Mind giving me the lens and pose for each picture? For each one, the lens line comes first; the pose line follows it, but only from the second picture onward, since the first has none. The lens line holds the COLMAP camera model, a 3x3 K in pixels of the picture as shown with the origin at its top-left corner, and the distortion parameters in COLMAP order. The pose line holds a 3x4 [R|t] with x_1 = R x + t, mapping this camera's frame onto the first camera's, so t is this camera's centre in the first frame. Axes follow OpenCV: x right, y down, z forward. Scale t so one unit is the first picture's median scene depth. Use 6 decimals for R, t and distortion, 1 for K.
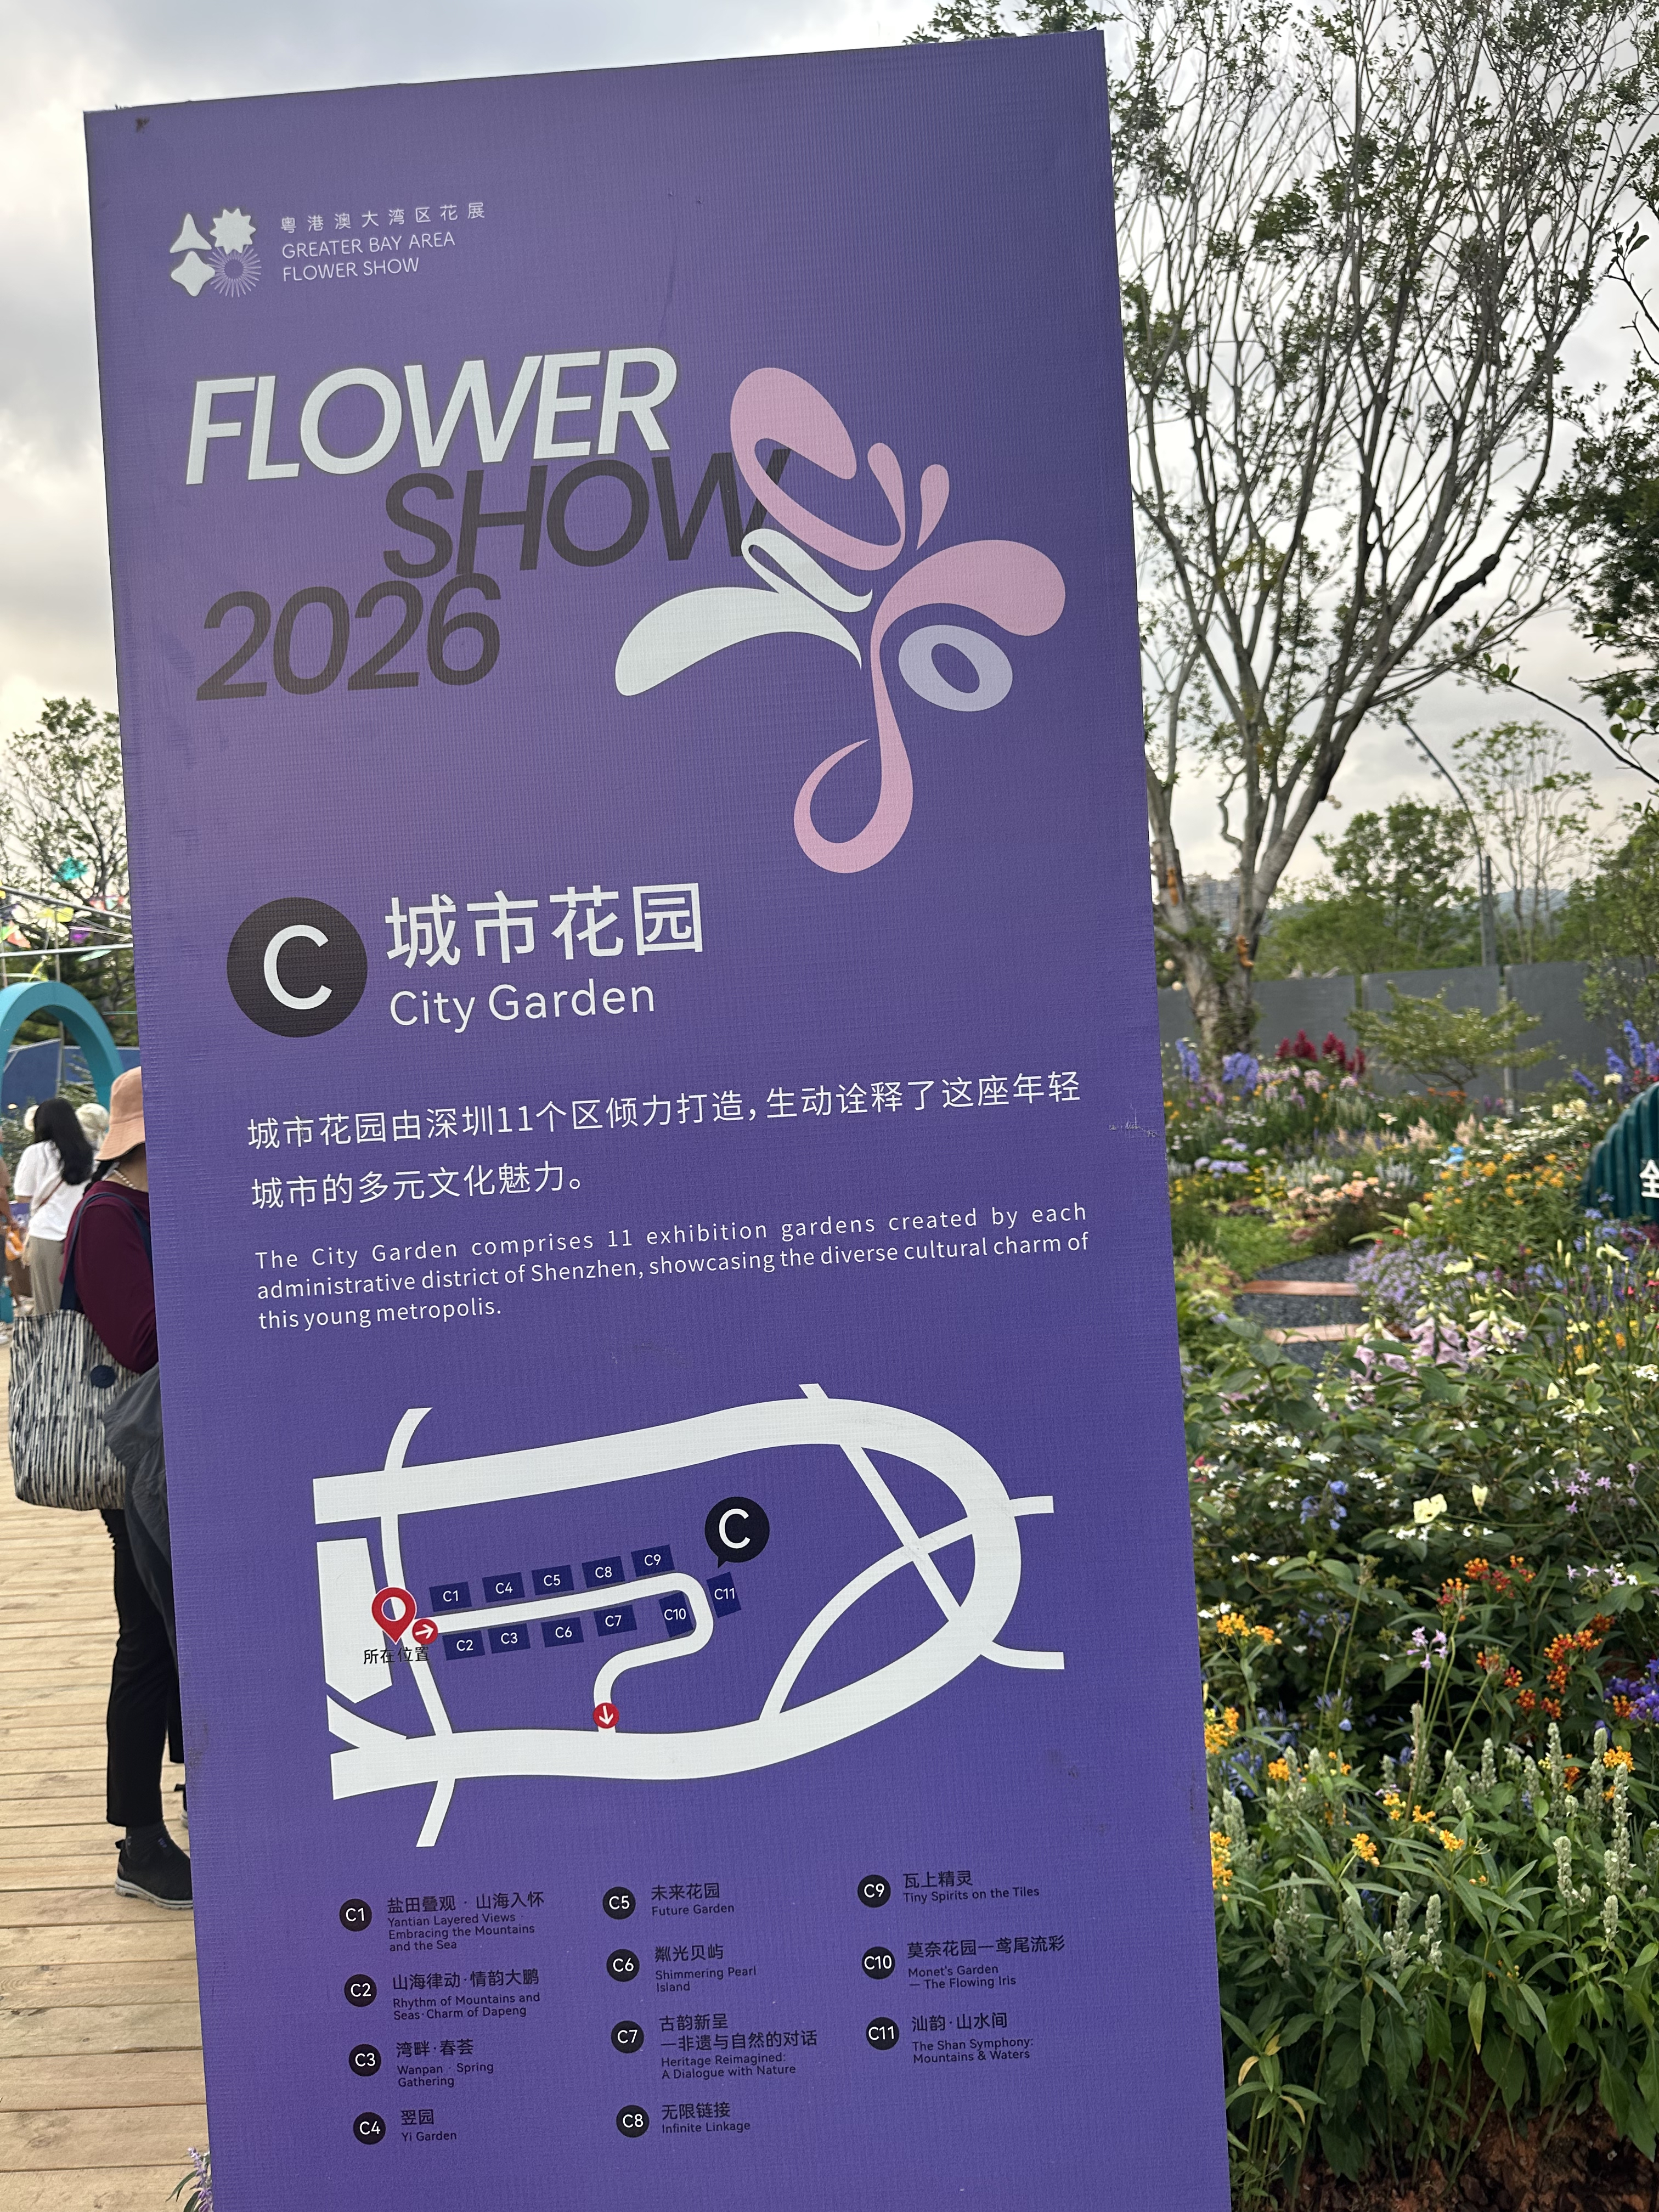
lens RADIAL K [[1604.6, 0, 829.5], [0, 1604.6, 1106.0], [0, 0, 1]] dist [0.000197, -0.001710]
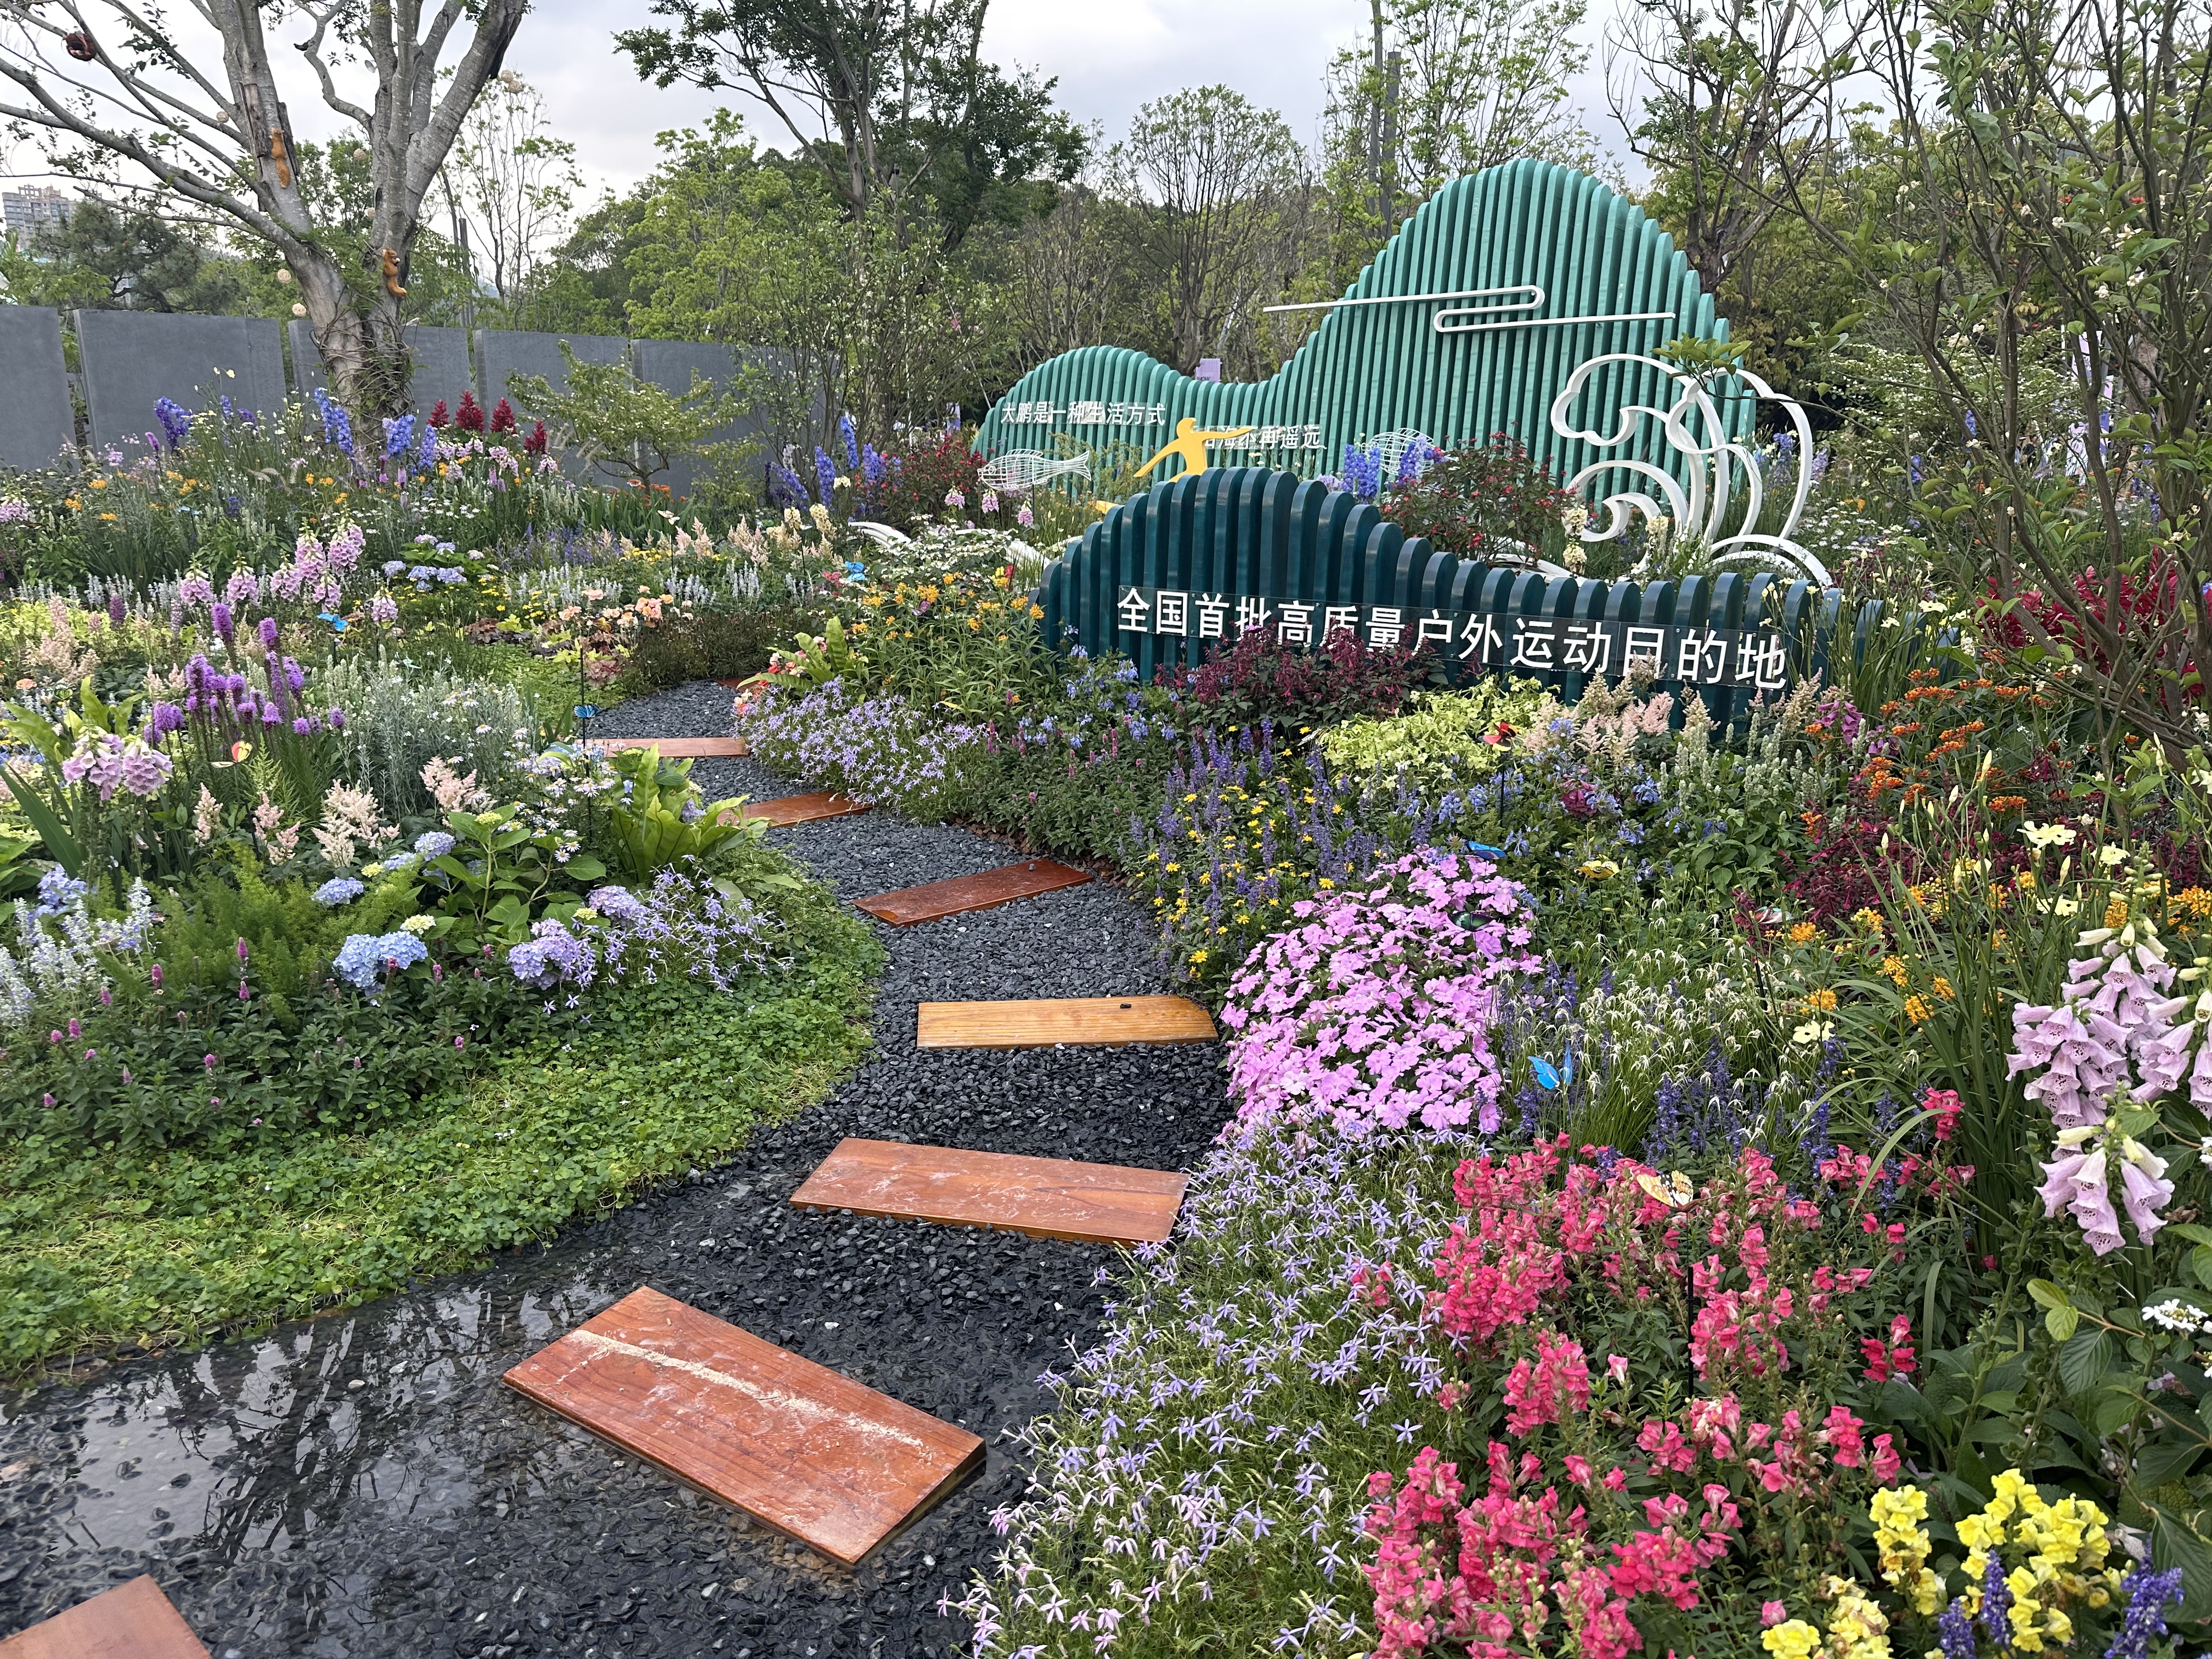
lens RADIAL K [[1604.6, 0, 1106.0], [0, 1604.6, 829.5], [0, 0, 1]] dist [0.000197, -0.001710]
pose [[0.694467, -0.096102, 0.713078, -0.059136], [-0.049890, 0.982224, 0.180963, 0.004003], [-0.717793, -0.161248, 0.677327, 0.230207]]
